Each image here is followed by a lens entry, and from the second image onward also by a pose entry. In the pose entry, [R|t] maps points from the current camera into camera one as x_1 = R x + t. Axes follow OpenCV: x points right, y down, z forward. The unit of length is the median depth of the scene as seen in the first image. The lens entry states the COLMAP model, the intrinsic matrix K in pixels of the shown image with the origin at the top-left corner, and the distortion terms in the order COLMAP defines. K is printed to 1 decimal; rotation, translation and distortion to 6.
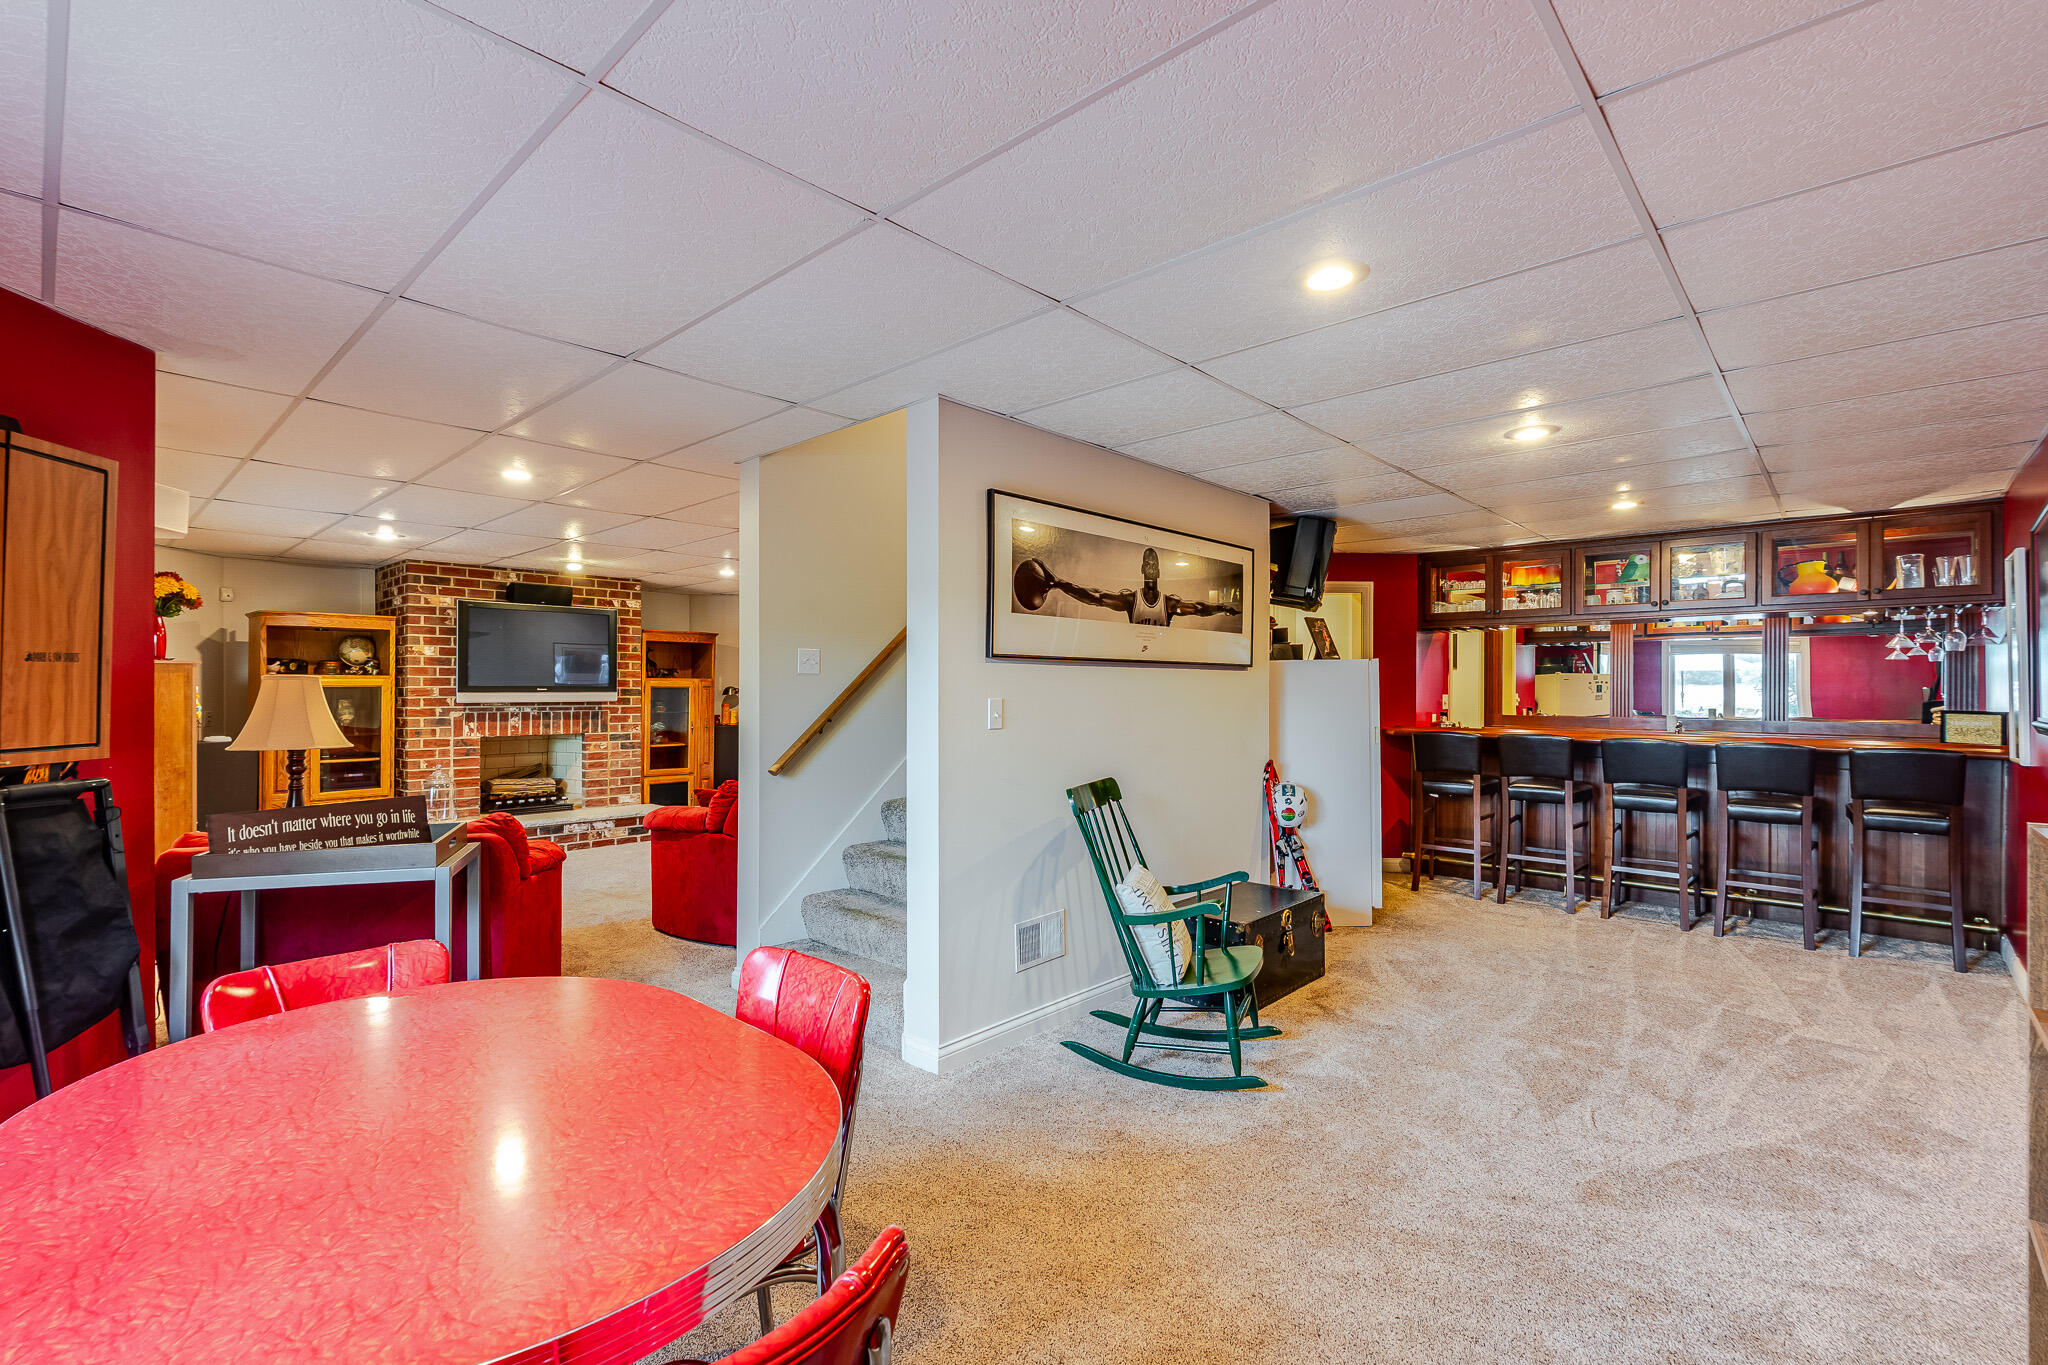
lens RADIAL K [[920.0, 0, 1023.1], [0, 920.0, 684.2], [0, 0, 1]] dist [-0.000993, 0.001736]
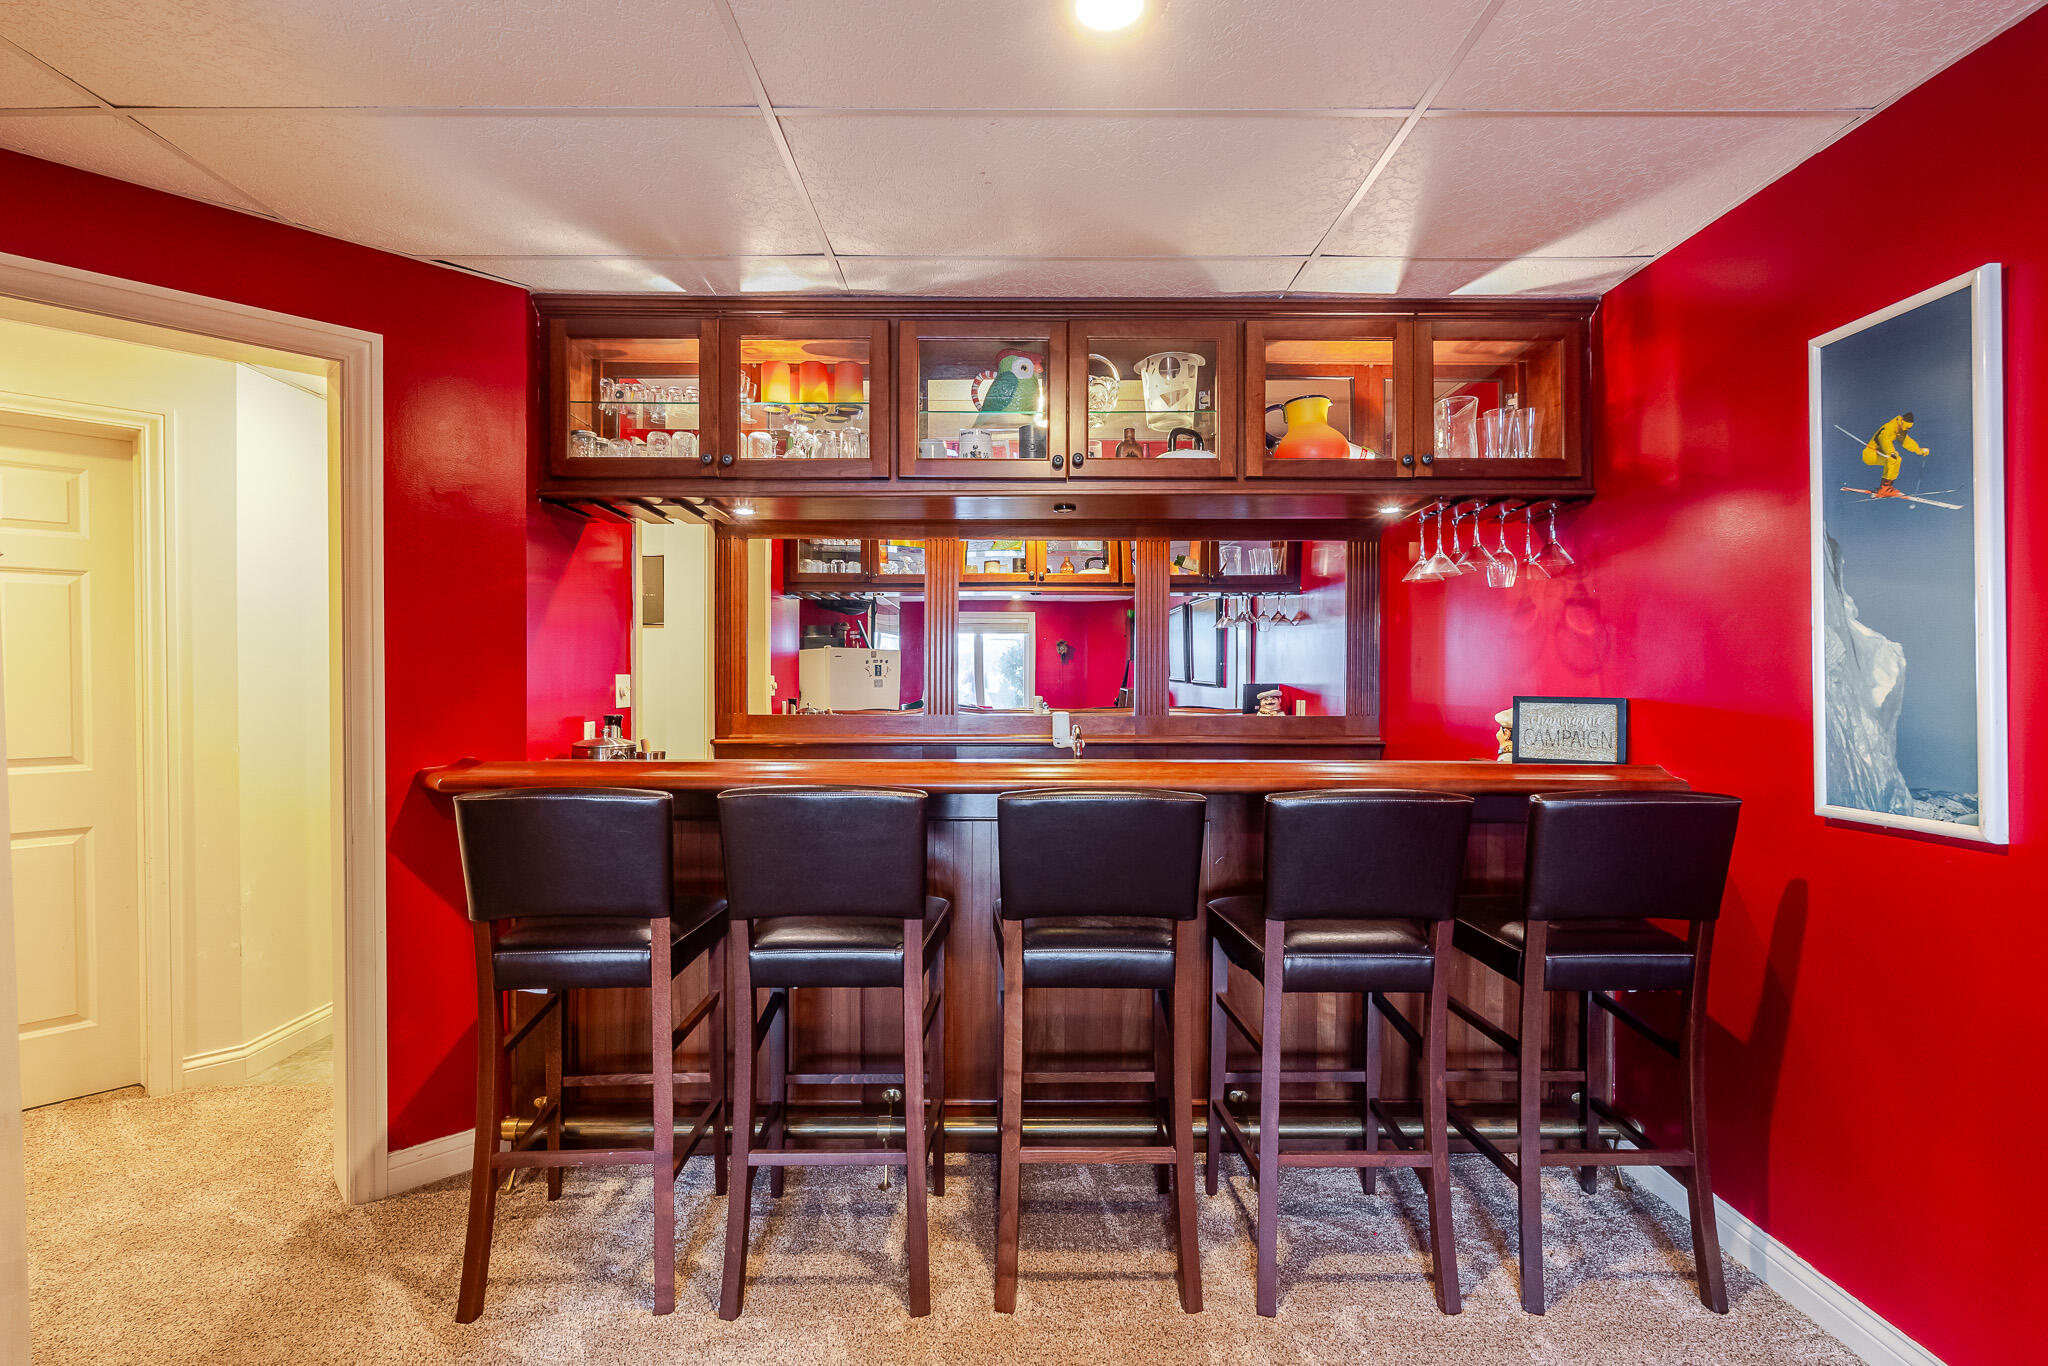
lens RADIAL K [[920.0, 0, 1016.5], [0, 920.0, 682.9], [0, 0, 1]] dist [-0.000993, 0.001736]
pose [[0.729096, -0.003869, 0.684400, 0.293175], [-0.001150, 0.999976, 0.006878, 0.011846], [-0.684410, -0.005802, 0.729074, 0.548254]]
